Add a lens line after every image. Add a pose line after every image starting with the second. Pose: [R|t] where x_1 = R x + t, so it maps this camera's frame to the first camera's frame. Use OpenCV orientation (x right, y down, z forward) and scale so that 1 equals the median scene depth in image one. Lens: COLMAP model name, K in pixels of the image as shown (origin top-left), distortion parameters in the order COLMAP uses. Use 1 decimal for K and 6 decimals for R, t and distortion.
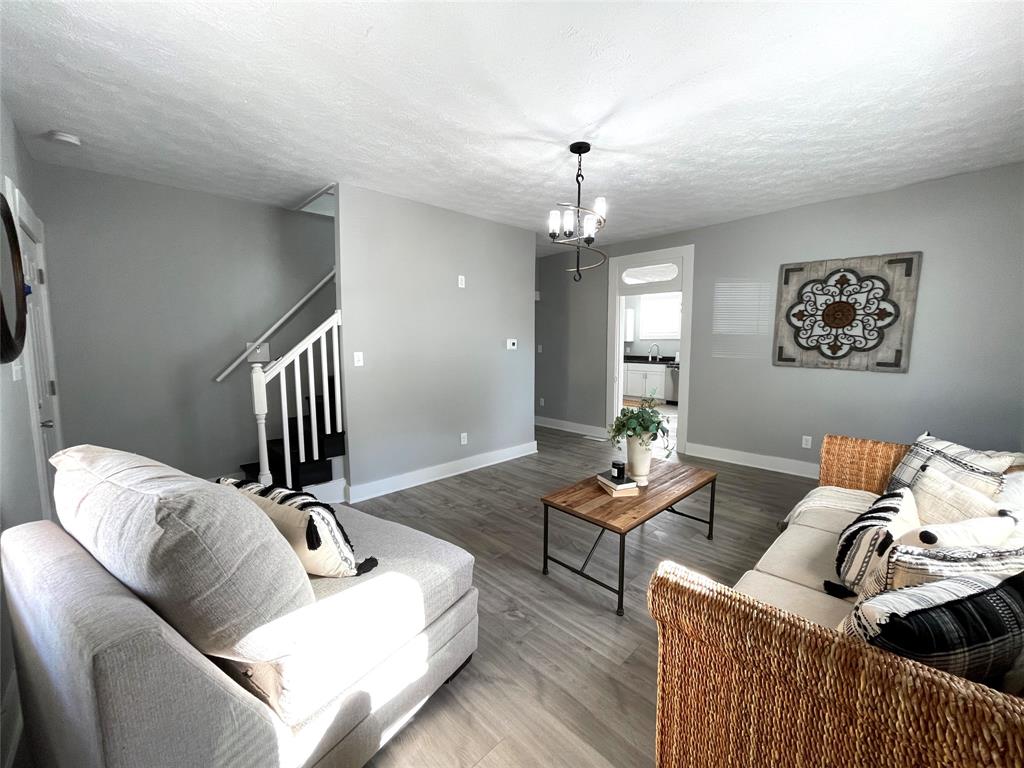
lens RADIAL K [[416.2, 0, 514.3], [0, 416.2, 379.5], [0, 0, 1]] dist [-0.004191, -0.000230]
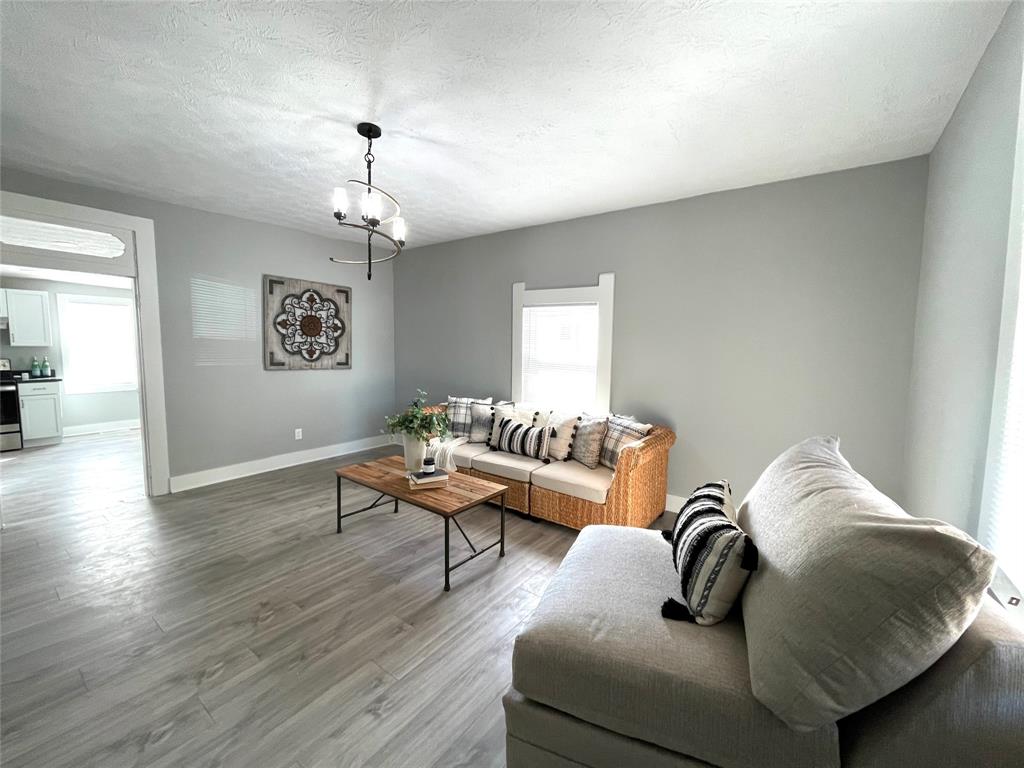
lens RADIAL K [[416.2, 0, 512.9], [0, 416.2, 378.8], [0, 0, 1]] dist [-0.004191, -0.000230]
pose [[-0.165250, -0.075322, 0.983371, -0.557994], [0.085195, 0.992262, 0.090320, -0.059726], [-0.982565, 0.098703, -0.157555, 0.619688]]
